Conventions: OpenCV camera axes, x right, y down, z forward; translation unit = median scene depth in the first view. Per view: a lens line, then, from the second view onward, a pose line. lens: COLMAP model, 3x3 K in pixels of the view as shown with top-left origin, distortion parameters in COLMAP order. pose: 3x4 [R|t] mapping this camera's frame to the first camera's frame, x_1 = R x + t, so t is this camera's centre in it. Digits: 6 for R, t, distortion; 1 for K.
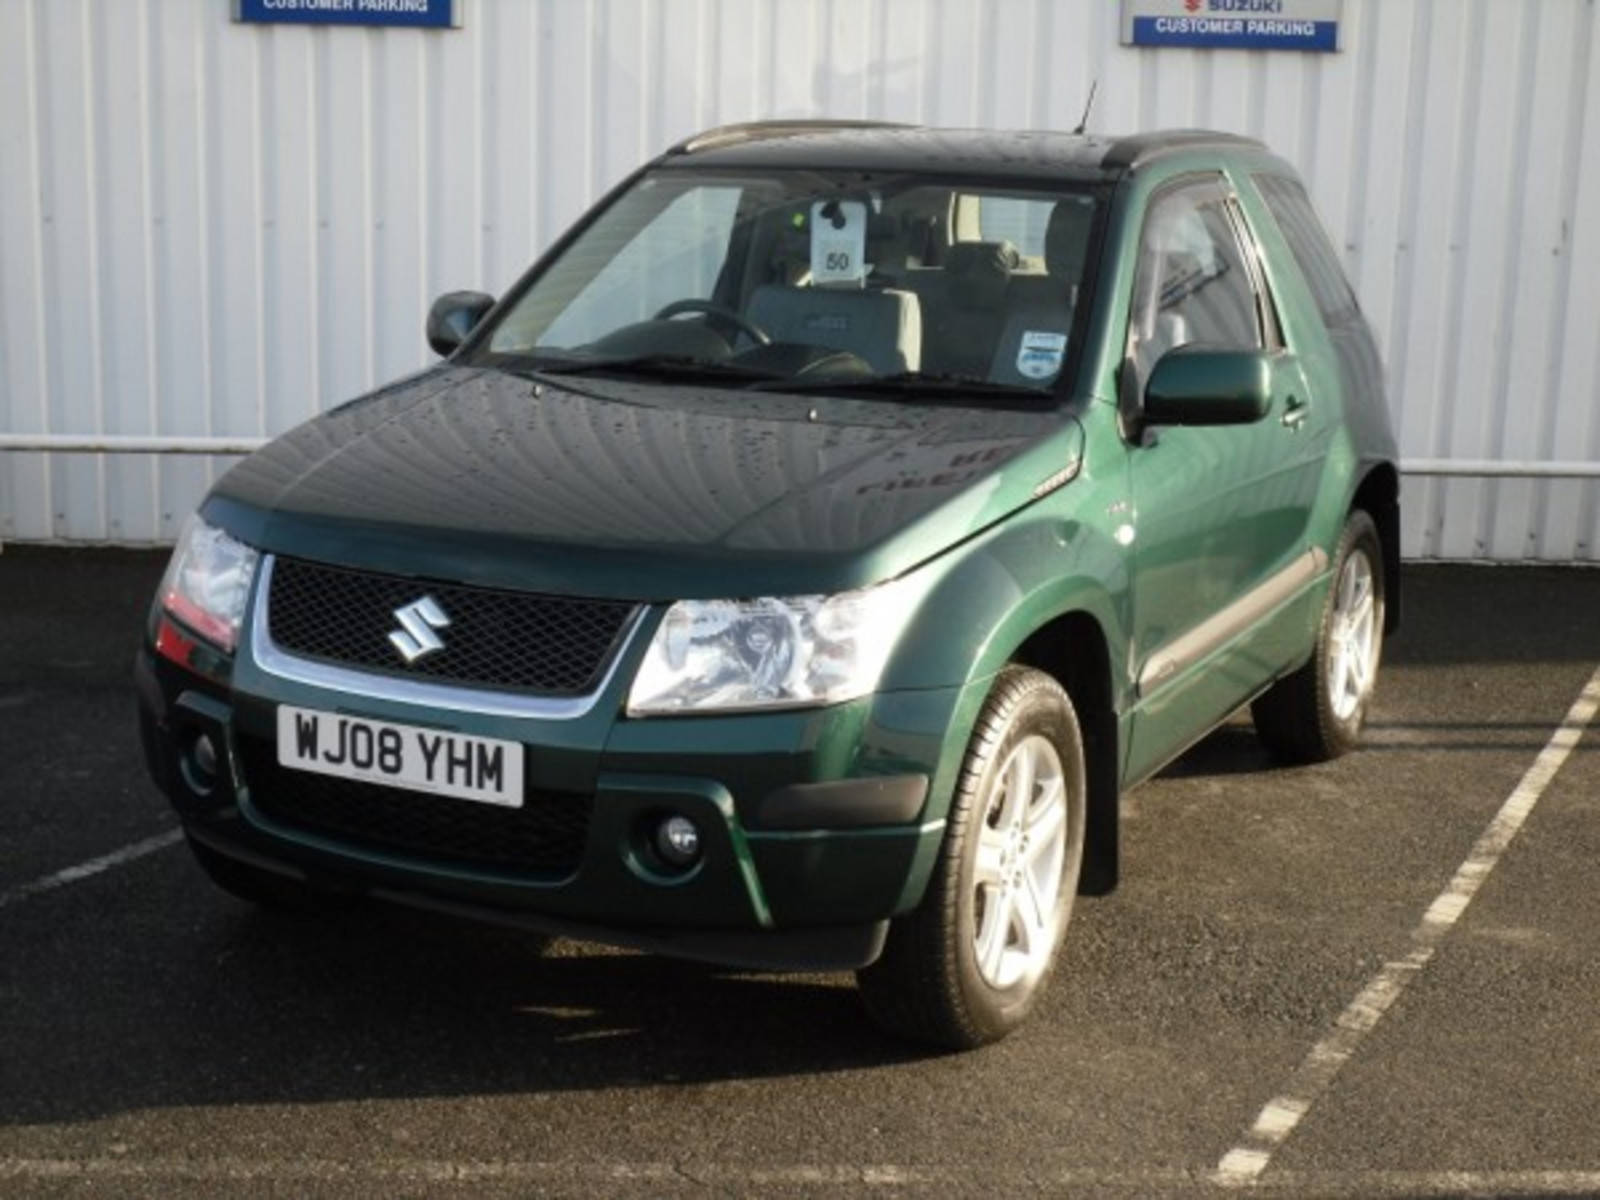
lens RADIAL K [[2969.9, 0, 800.0], [0, 2969.9, 600.0], [0, 0, 1]] dist [-0.019664, -0.192954]
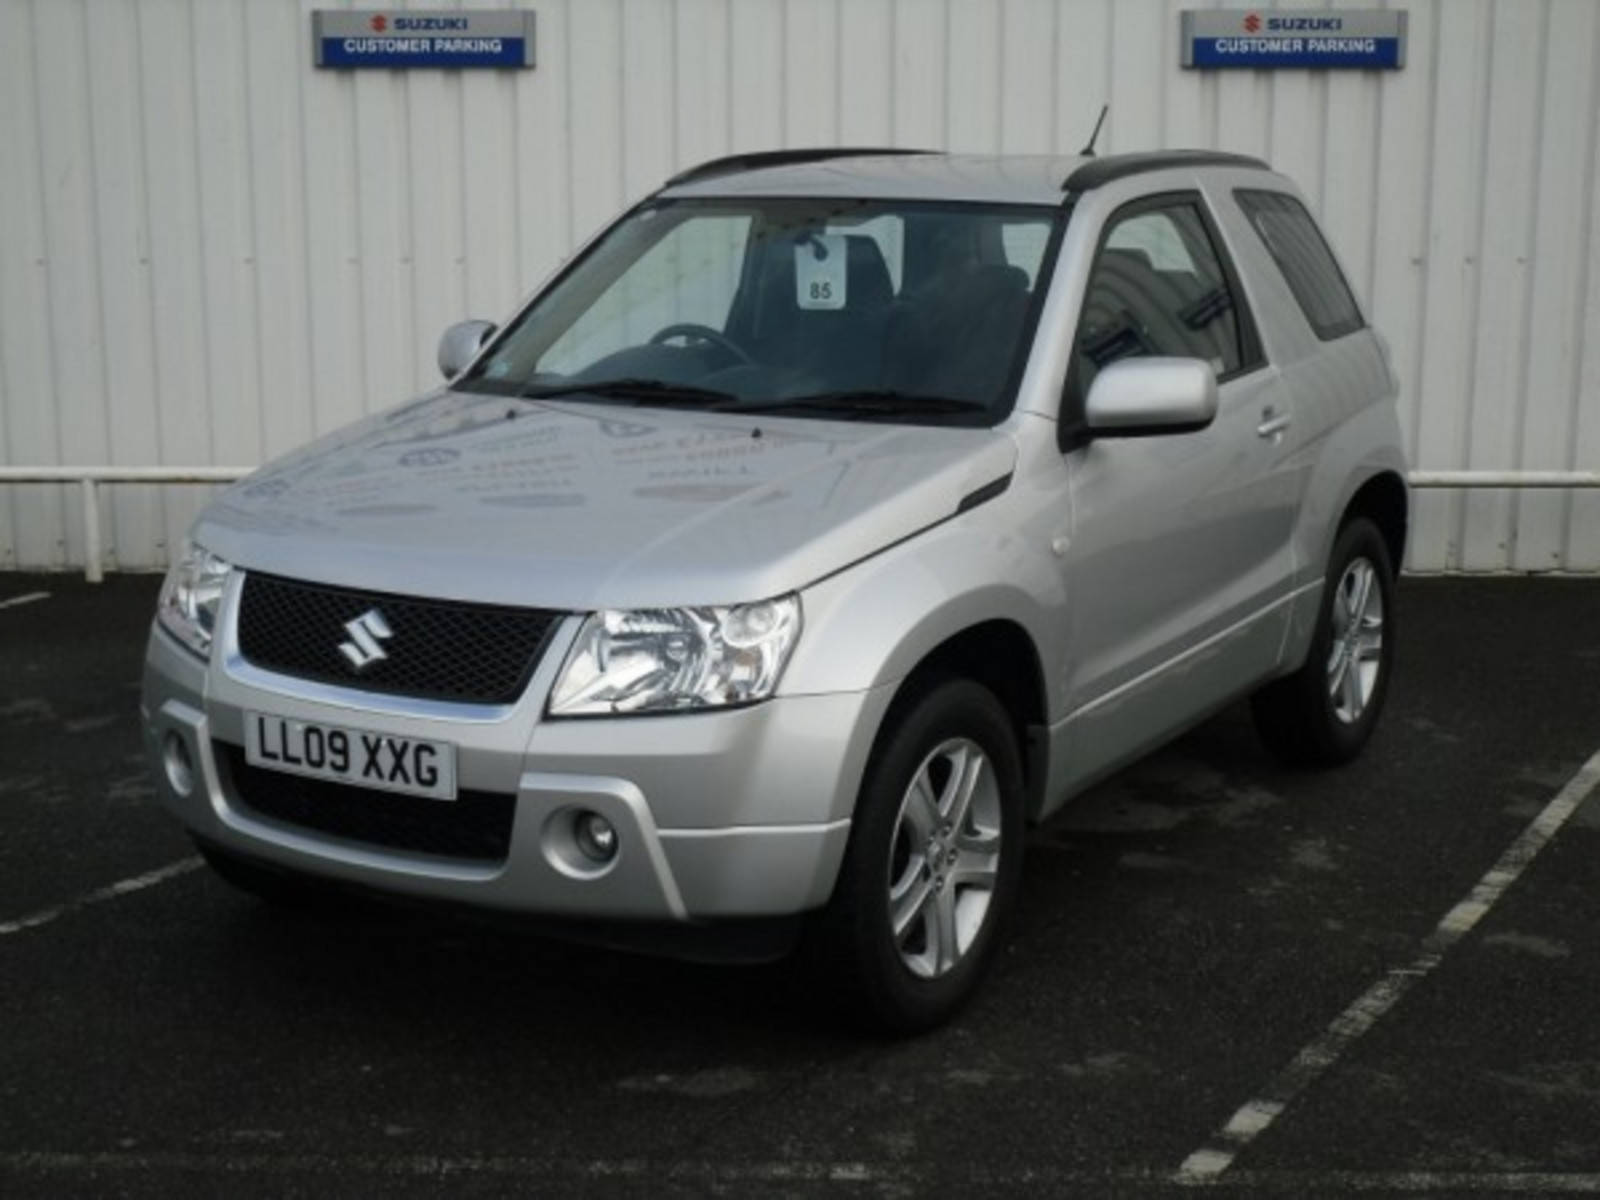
lens RADIAL K [[2969.9, 0, 800.0], [0, 2969.9, 600.0], [0, 0, 1]] dist [-0.019664, -0.192954]
pose [[0.996358, -0.009735, -0.084708, 0.097892], [0.008821, 0.999899, -0.011158, 0.007335], [0.084808, 0.010370, 0.996343, -0.024248]]
